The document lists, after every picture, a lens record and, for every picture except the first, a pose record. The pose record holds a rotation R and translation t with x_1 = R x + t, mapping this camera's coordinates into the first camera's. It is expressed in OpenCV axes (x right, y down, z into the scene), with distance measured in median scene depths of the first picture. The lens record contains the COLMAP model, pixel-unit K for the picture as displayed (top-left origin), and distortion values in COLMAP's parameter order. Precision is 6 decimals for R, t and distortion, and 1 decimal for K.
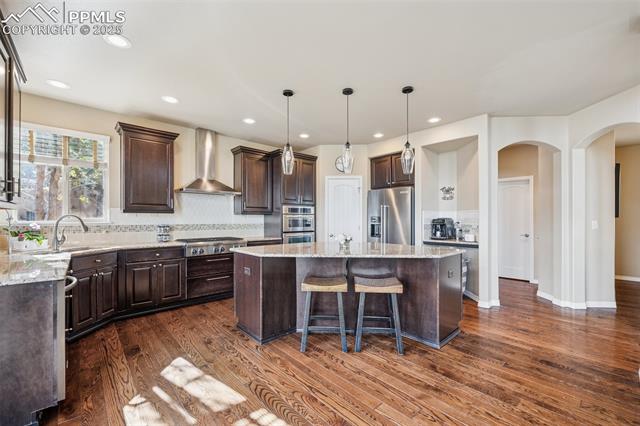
lens RADIAL K [[265.4, 0, 319.3], [0, 265.4, 216.1], [0, 0, 1]] dist [0.008036, -0.000942]
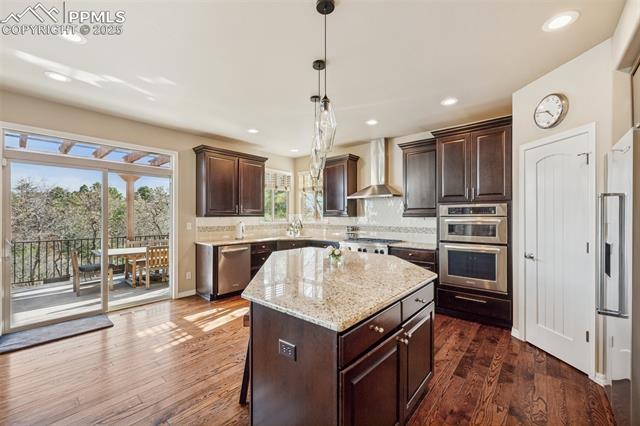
lens RADIAL K [[265.4, 0, 320.5], [0, 265.4, 215.0], [0, 0, 1]] dist [0.008036, -0.000942]
pose [[0.141856, -0.008649, -0.989850, 0.548781], [0.000204, 0.999962, -0.008708, -0.004226], [0.989887, 0.001033, 0.141852, 0.557976]]
